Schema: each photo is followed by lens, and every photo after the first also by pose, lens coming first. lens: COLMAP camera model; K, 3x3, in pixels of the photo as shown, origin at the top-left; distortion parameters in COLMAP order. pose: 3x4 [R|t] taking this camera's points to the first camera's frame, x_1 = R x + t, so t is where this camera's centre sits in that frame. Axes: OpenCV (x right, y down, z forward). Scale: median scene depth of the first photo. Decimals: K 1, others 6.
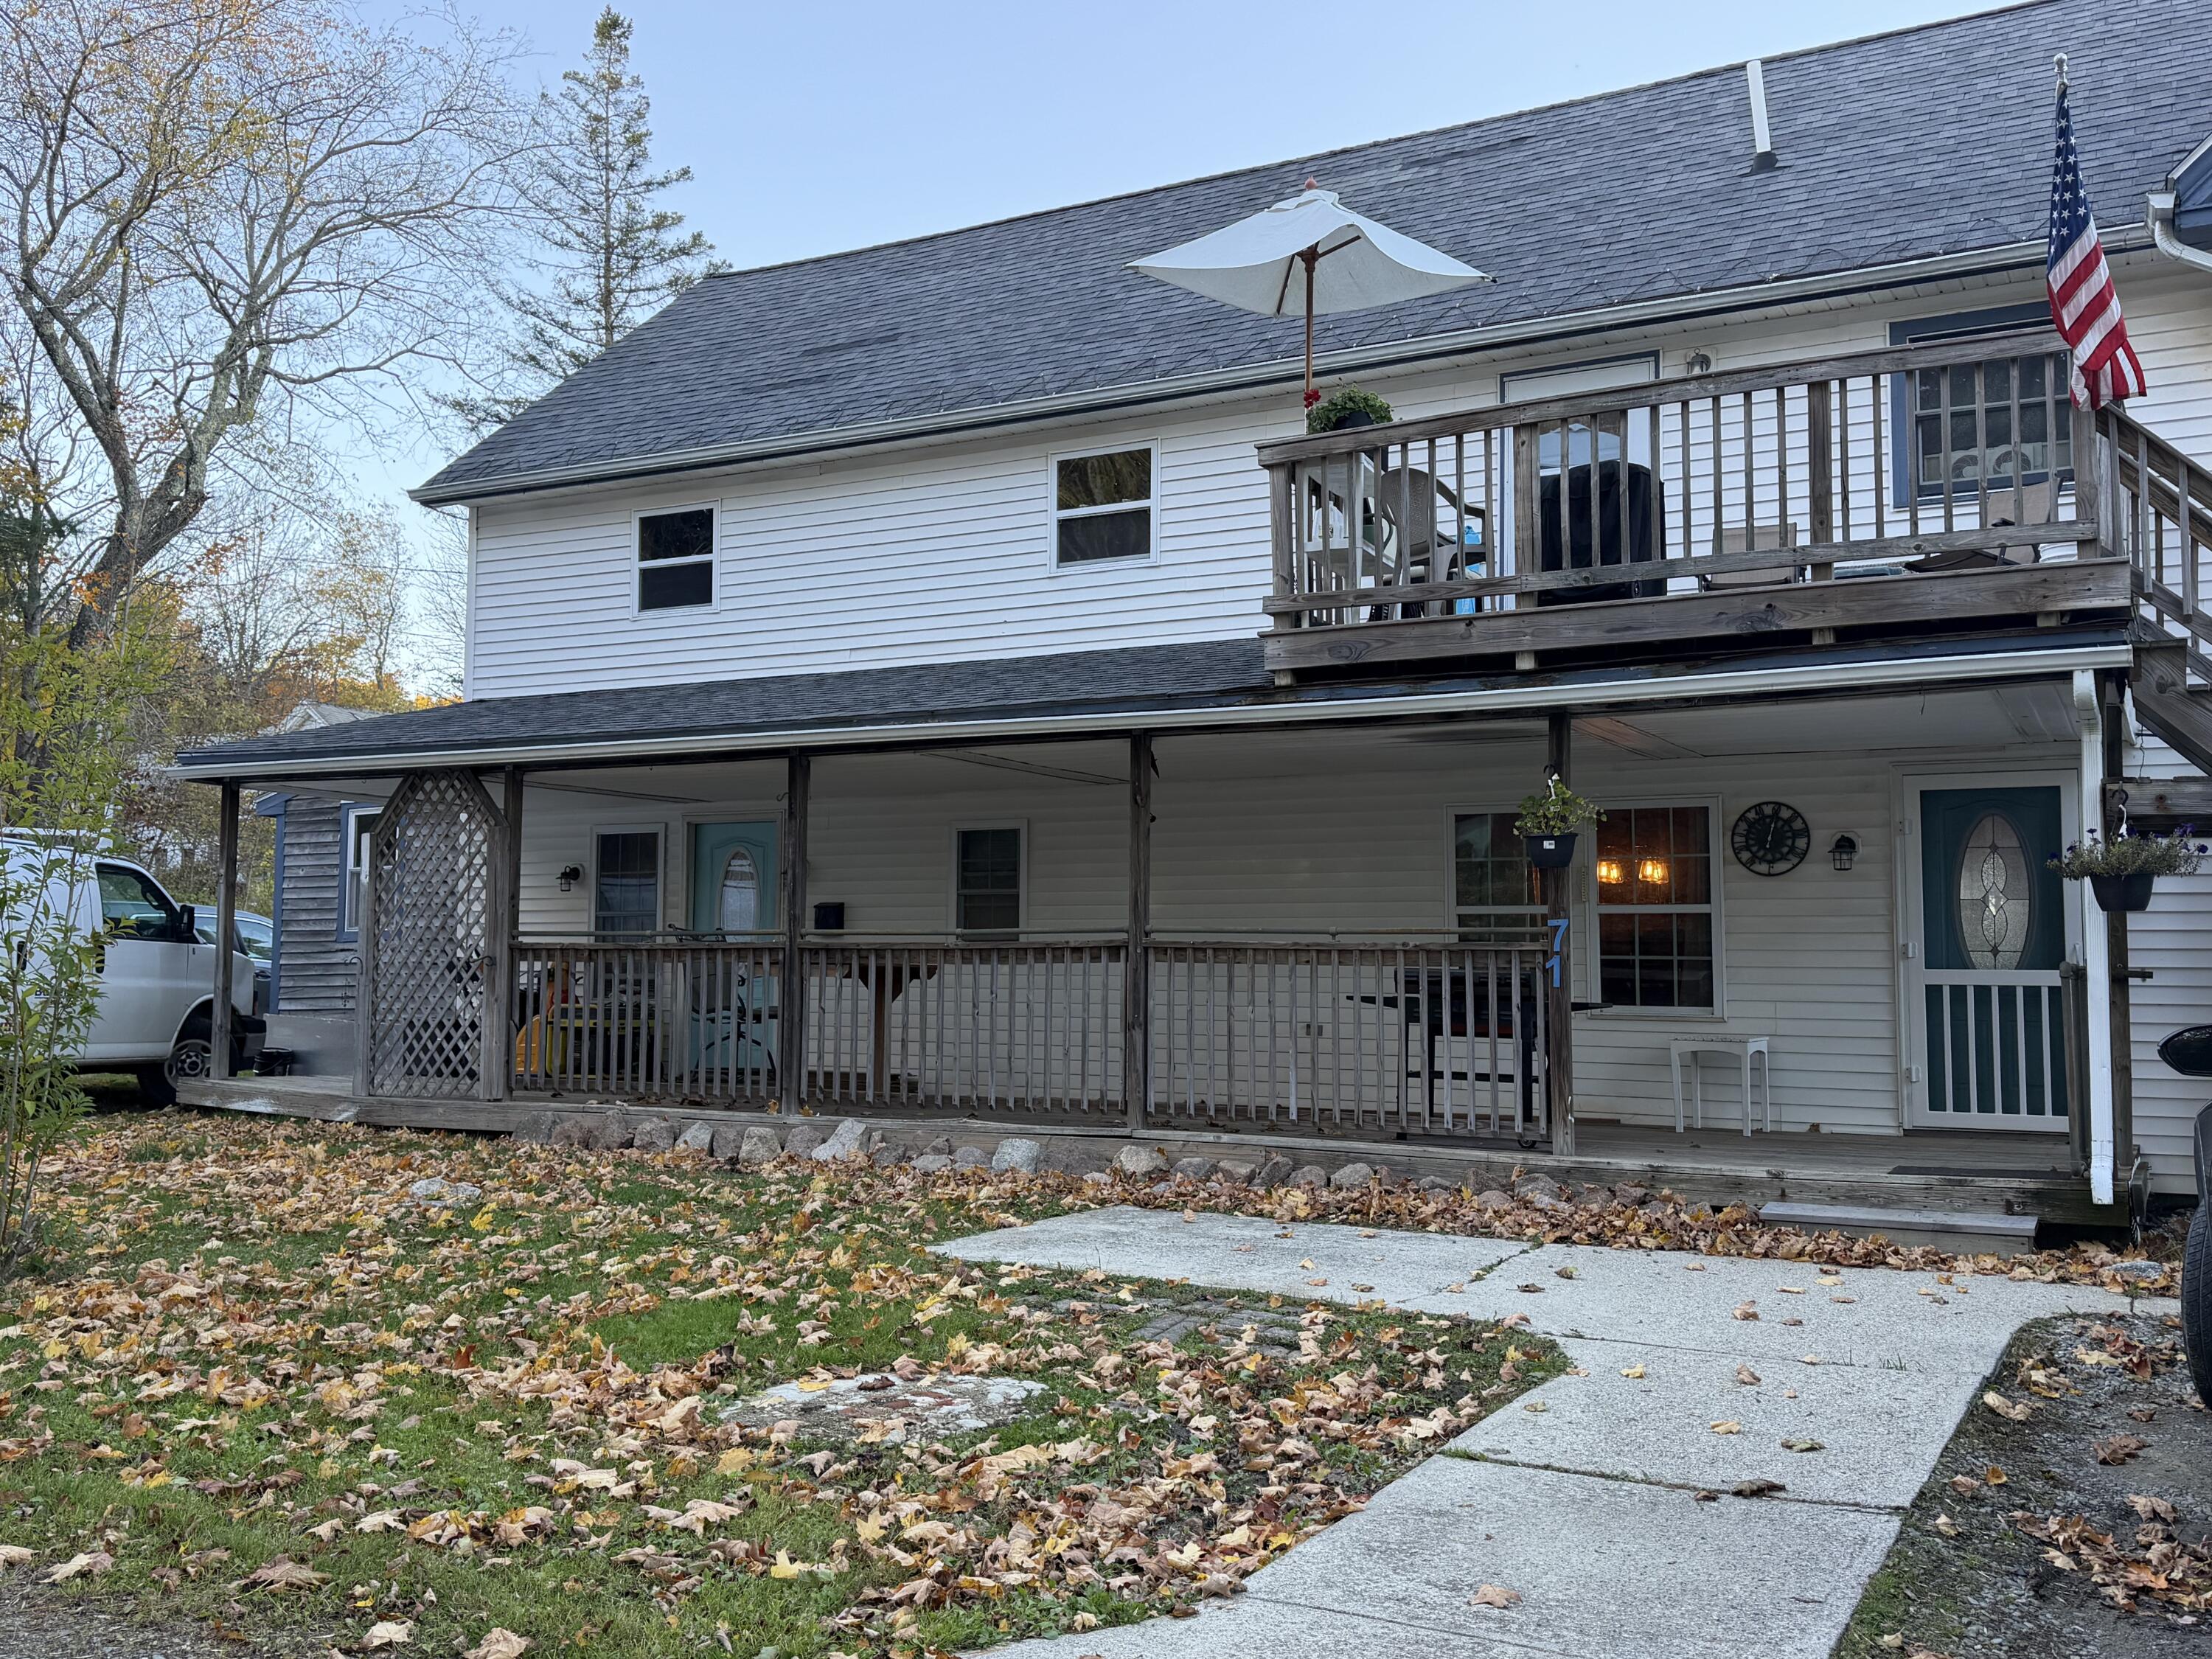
lens RADIAL K [[1986.8, 0, 1106.5], [0, 1986.8, 831.5], [0, 0, 1]] dist [0.008766, 0.001545]
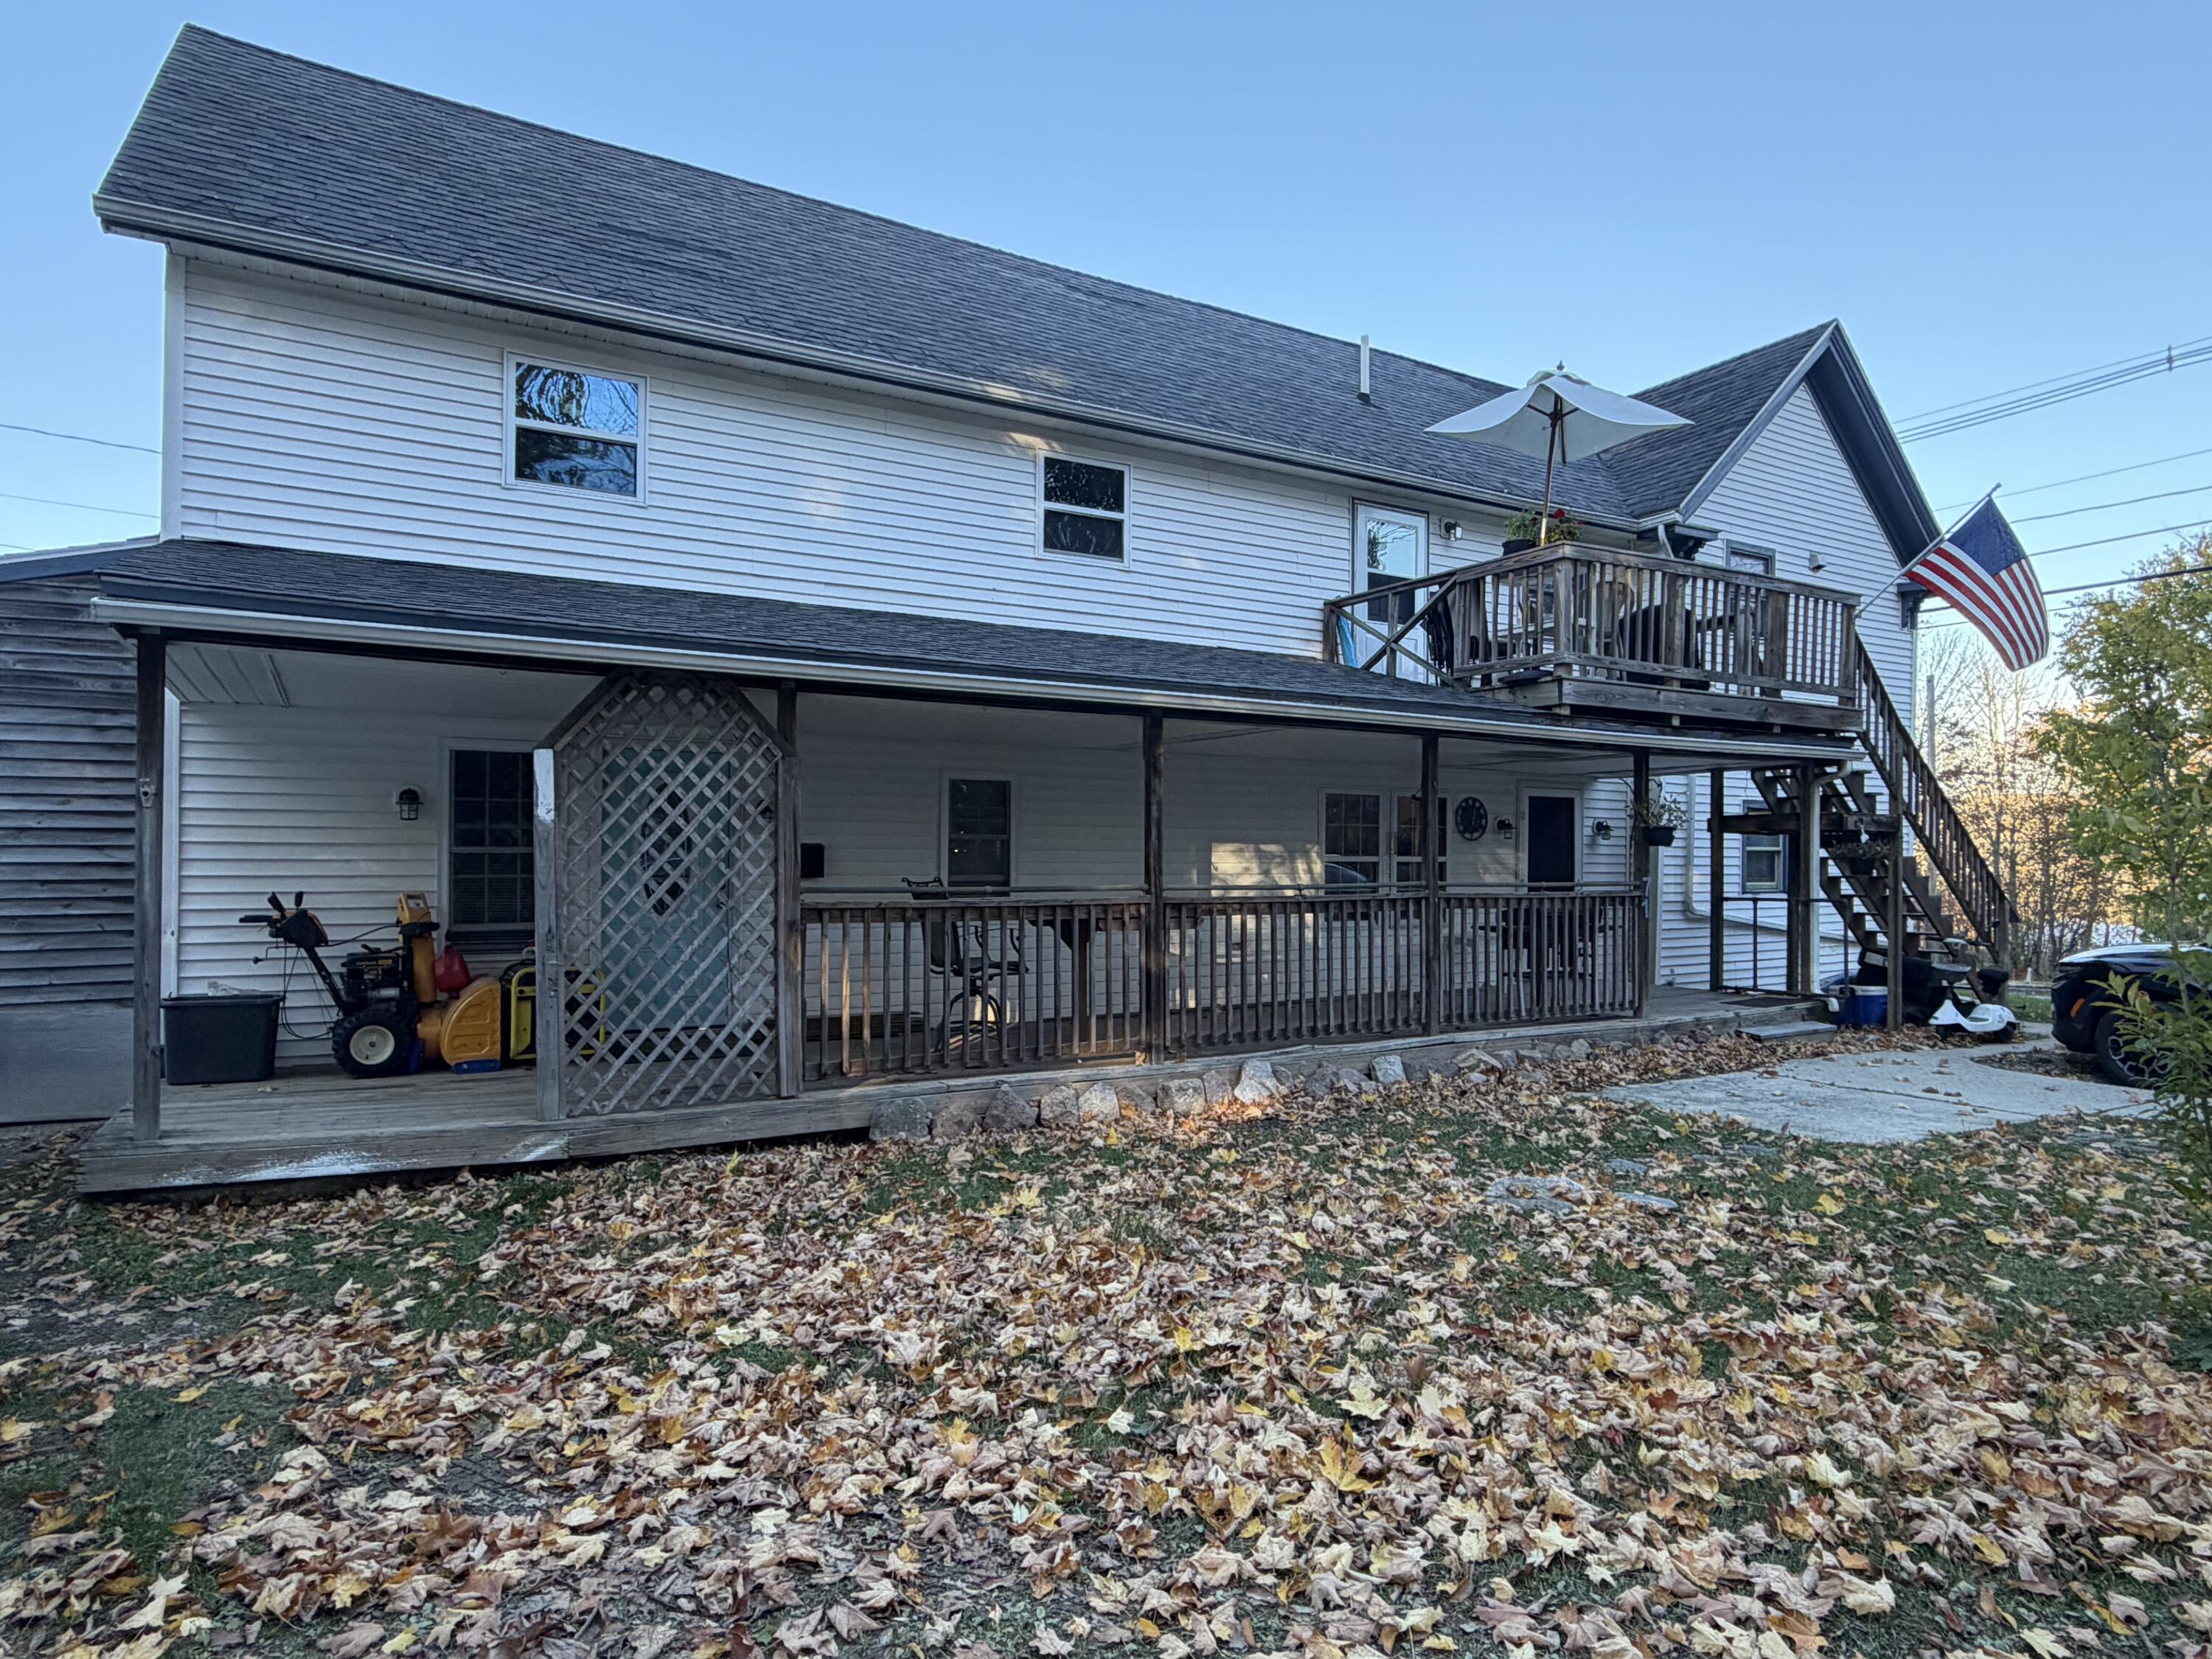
lens RADIAL K [[1826.9, 0, 1106.7], [0, 1826.9, 827.3], [0, 0, 1]] dist [-0.016100, -0.004715]
pose [[0.346940, 0.016275, 0.937746, -1.070683], [-0.048190, 0.998838, 0.000493, 0.023555], [-0.936648, -0.045361, 0.347321, 0.652449]]
